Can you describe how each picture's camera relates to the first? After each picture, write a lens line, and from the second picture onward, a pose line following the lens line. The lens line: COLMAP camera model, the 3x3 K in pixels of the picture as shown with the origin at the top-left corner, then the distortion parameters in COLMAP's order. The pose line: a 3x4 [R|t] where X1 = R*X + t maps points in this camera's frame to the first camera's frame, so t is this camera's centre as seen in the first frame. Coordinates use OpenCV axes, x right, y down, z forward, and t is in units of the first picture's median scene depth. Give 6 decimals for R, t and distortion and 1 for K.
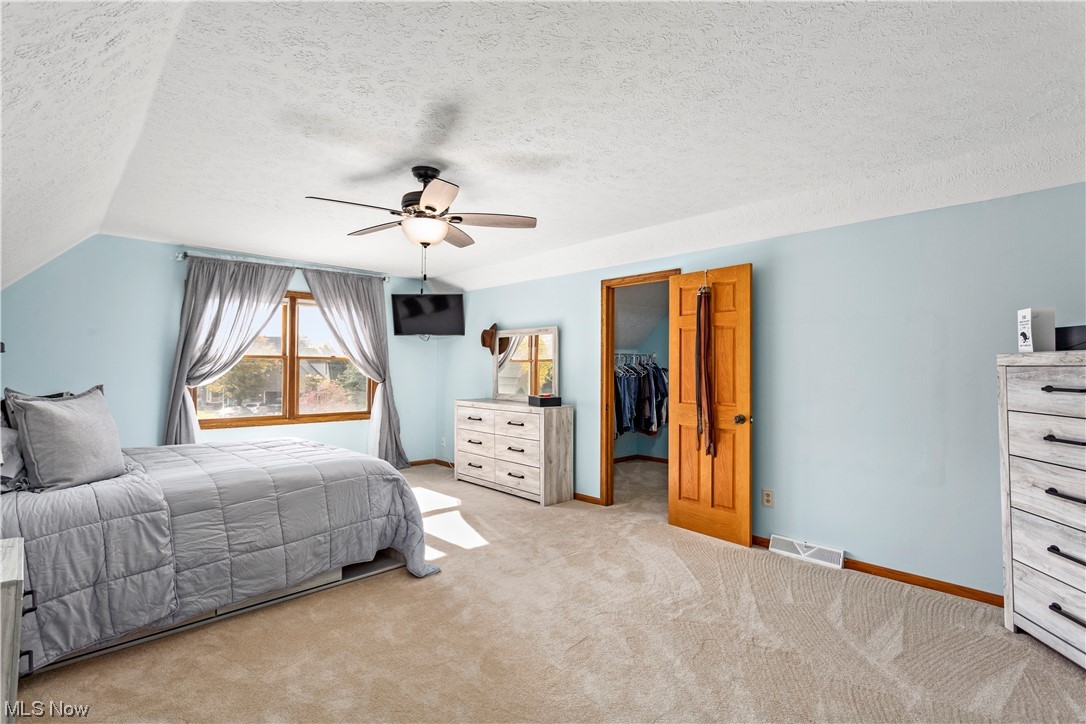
lens RADIAL K [[530.0, 0, 541.6], [0, 530.0, 366.2], [0, 0, 1]] dist [0.000657, 0.000182]
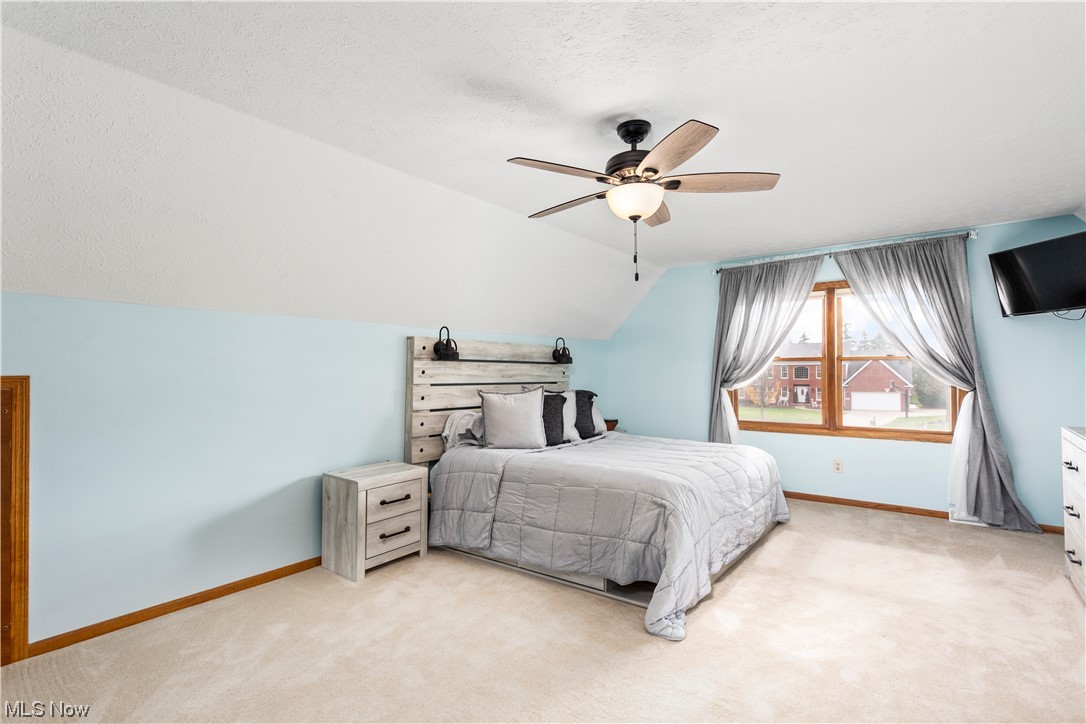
lens RADIAL K [[530.0, 0, 542.9], [0, 530.0, 359.5], [0, 0, 1]] dist [0.000657, 0.000182]
pose [[0.136925, -0.024173, -0.990286, 0.349516], [0.011902, 0.999670, -0.022756, -0.000719], [0.990510, -0.008670, 0.137167, 0.456875]]
